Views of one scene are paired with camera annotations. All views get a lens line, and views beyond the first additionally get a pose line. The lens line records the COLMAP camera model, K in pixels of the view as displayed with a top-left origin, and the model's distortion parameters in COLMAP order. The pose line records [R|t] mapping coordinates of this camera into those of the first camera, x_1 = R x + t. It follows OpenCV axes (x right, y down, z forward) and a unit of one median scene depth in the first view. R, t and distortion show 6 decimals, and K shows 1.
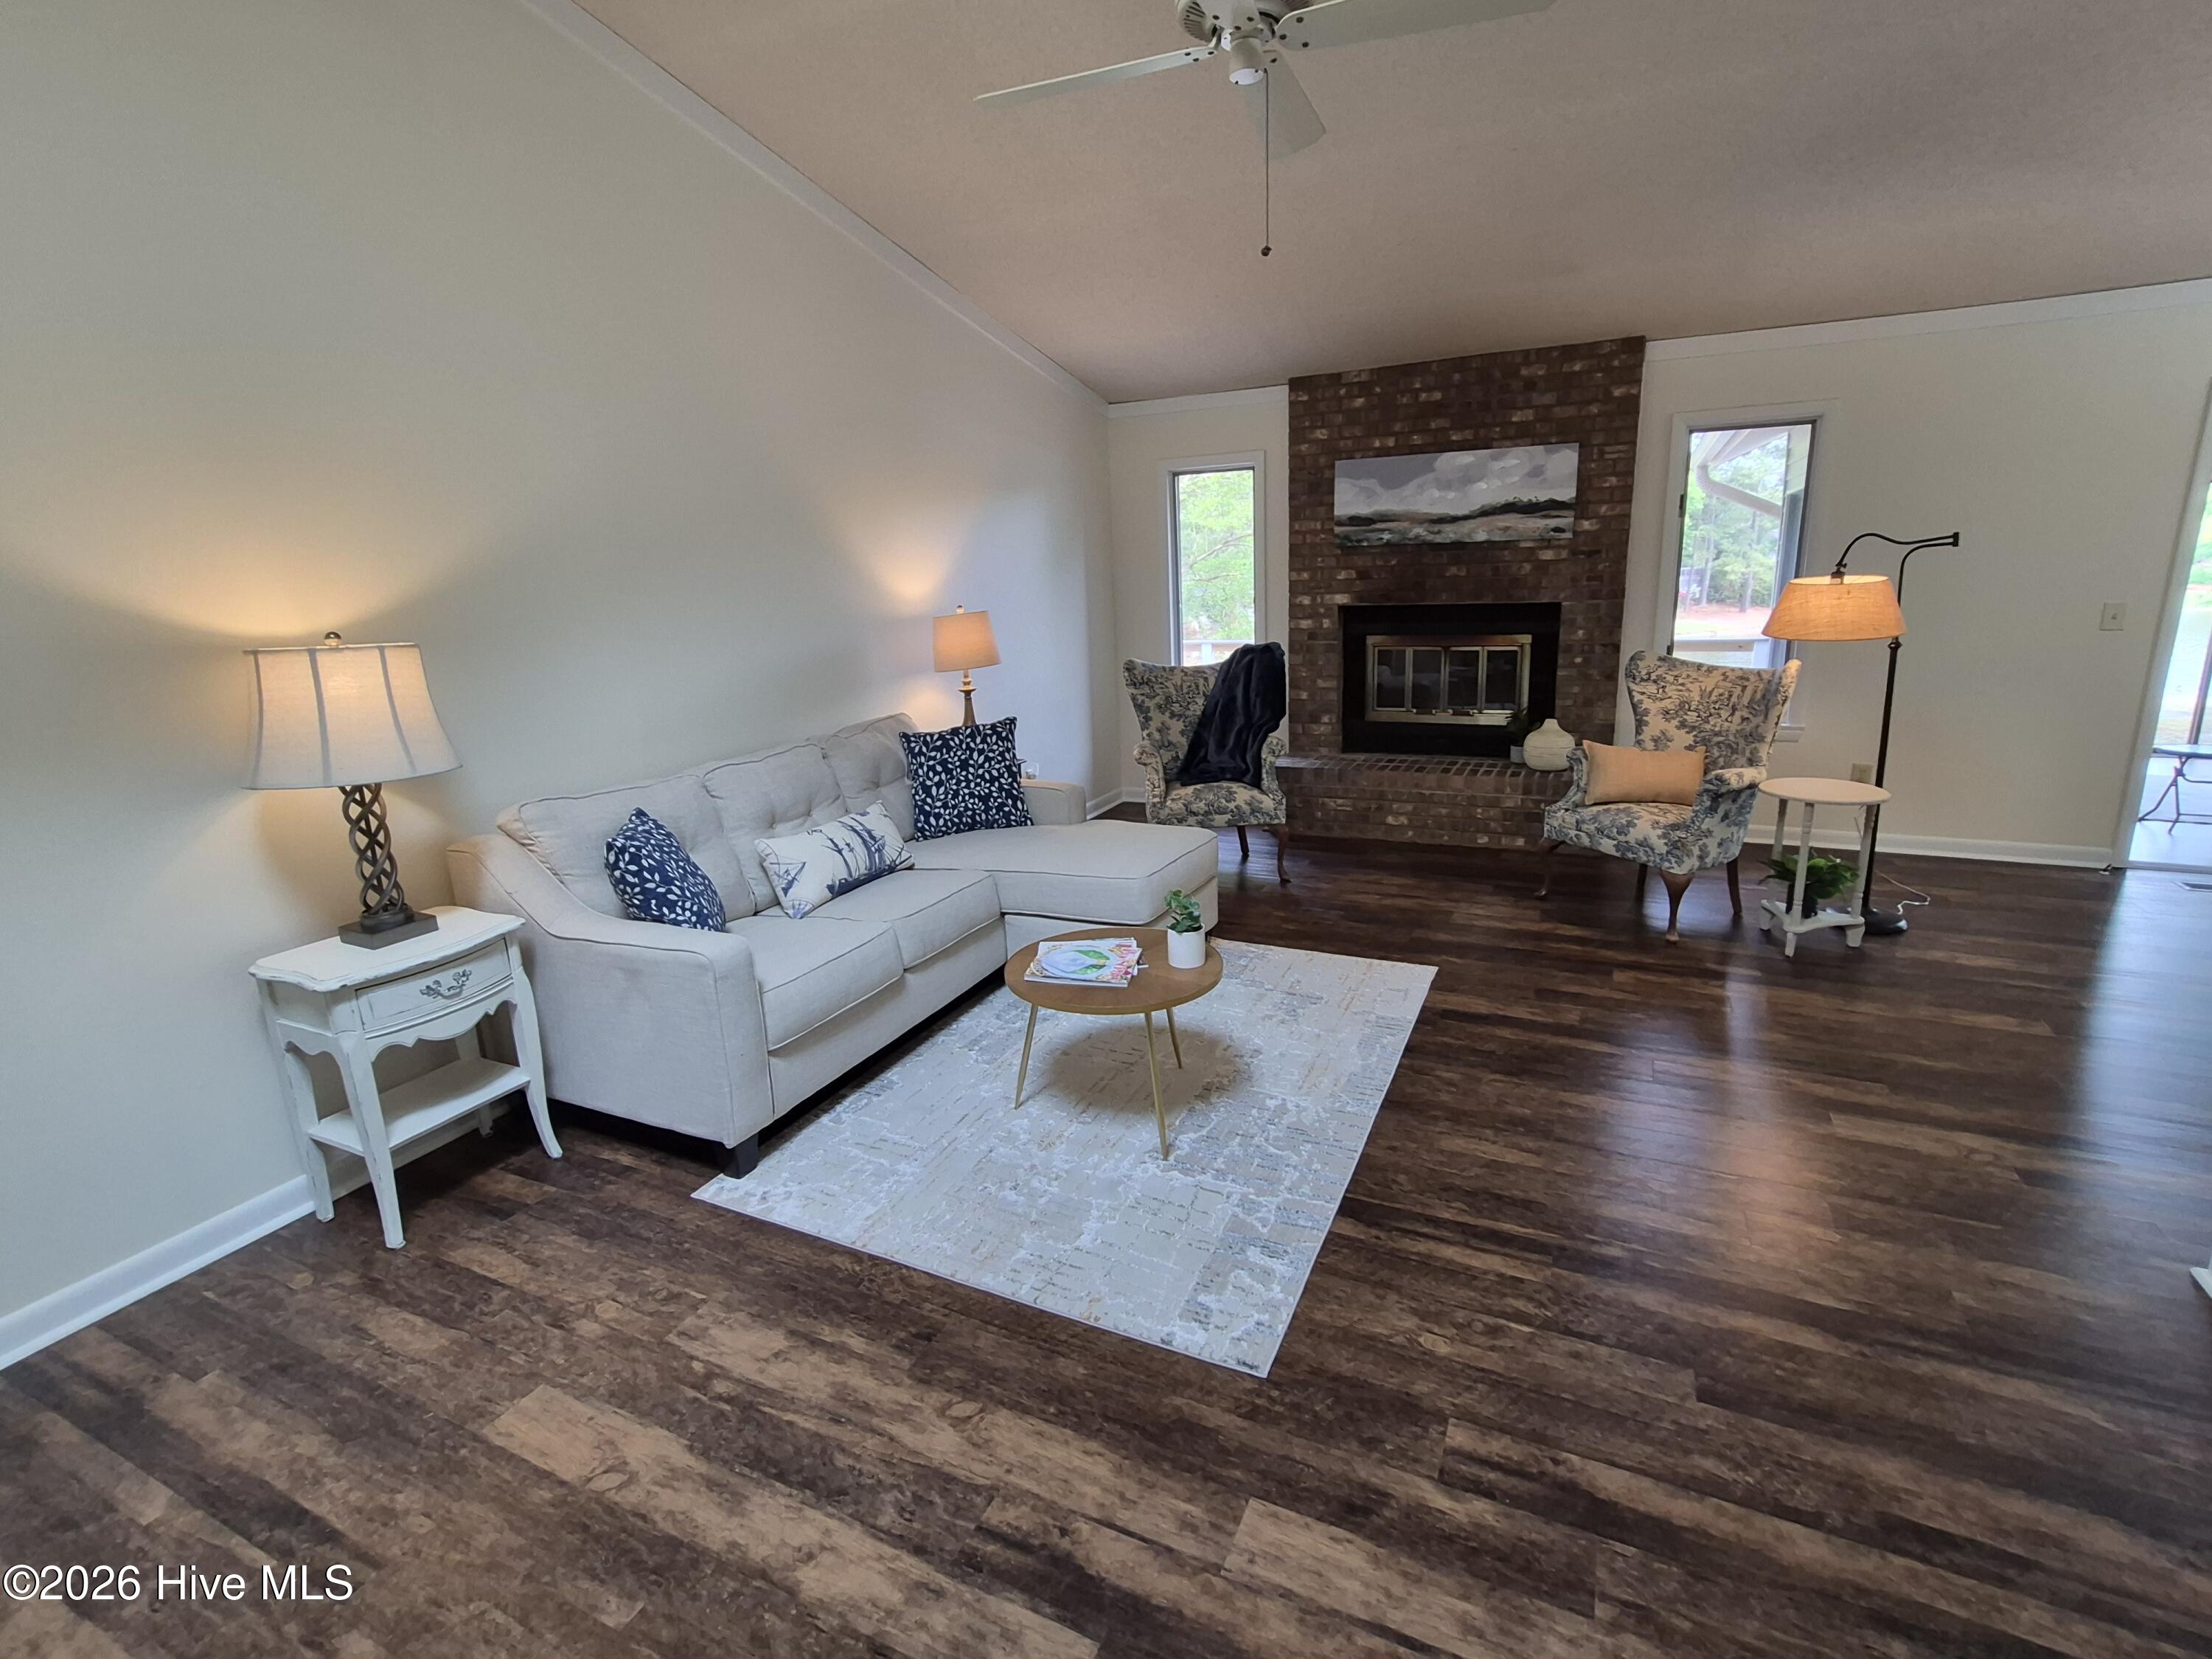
lens RADIAL K [[1028.1, 0, 1113.2], [0, 1028.1, 818.2], [0, 0, 1]] dist [0.002948, 0.000118]
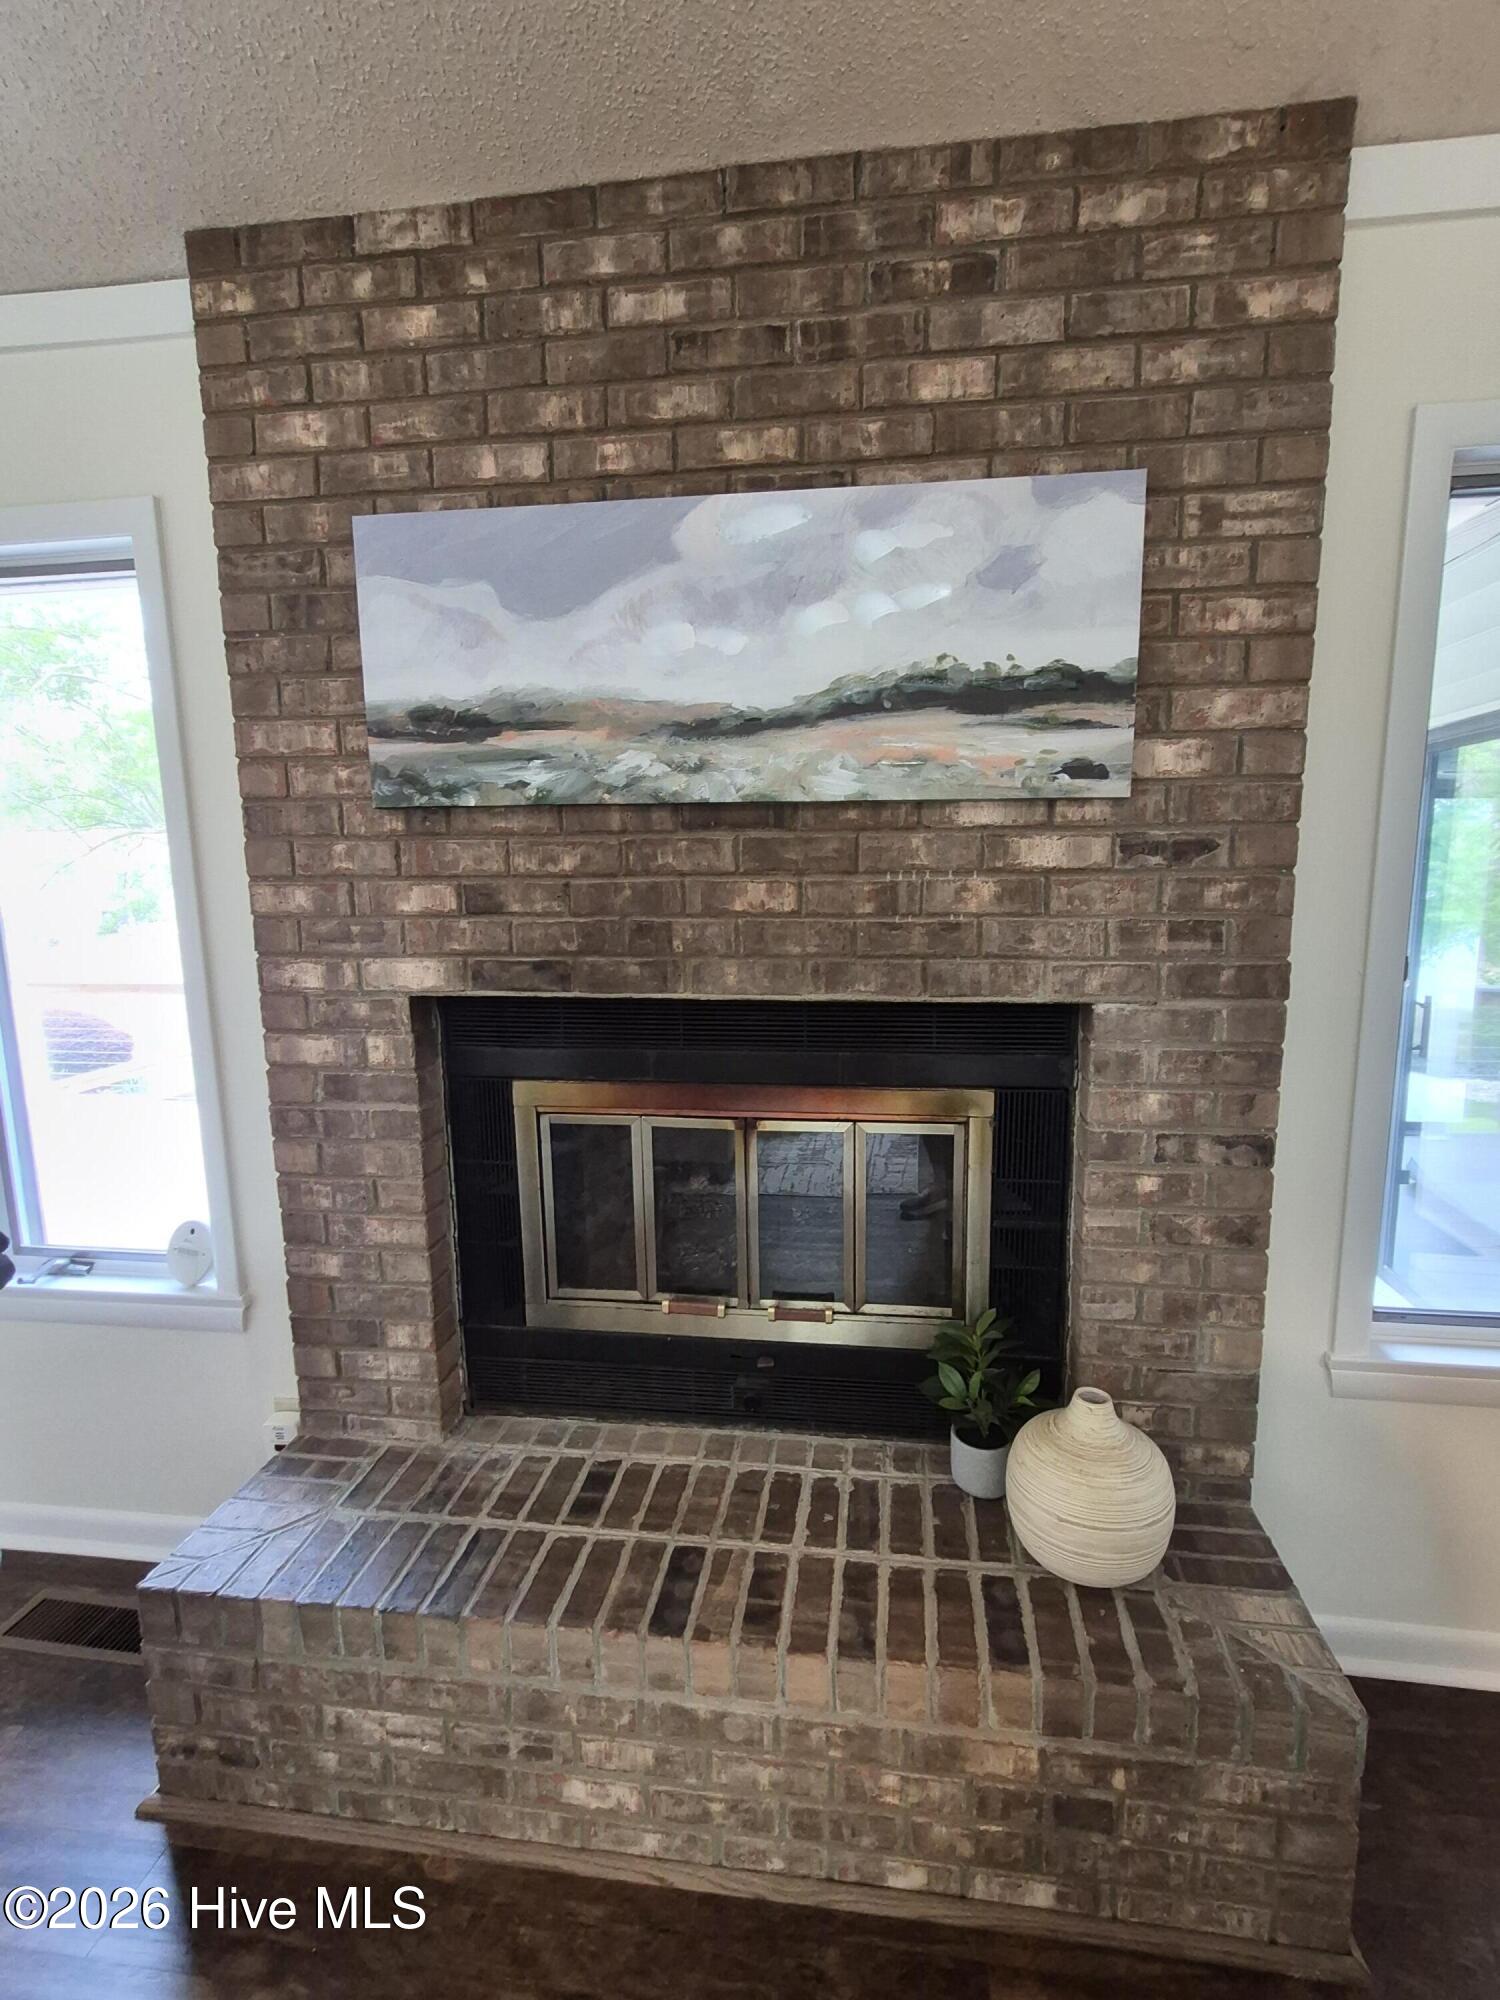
lens RADIAL K [[929.6, 0, 767.3], [0, 929.6, 1006.1], [0, 0, 1]] dist [0.002948, 0.000118]
pose [[0.950440, -0.020419, 0.310237, 0.354015], [0.049644, 0.995005, -0.086602, -0.262294], [-0.306919, 0.097711, 0.946707, 1.057775]]
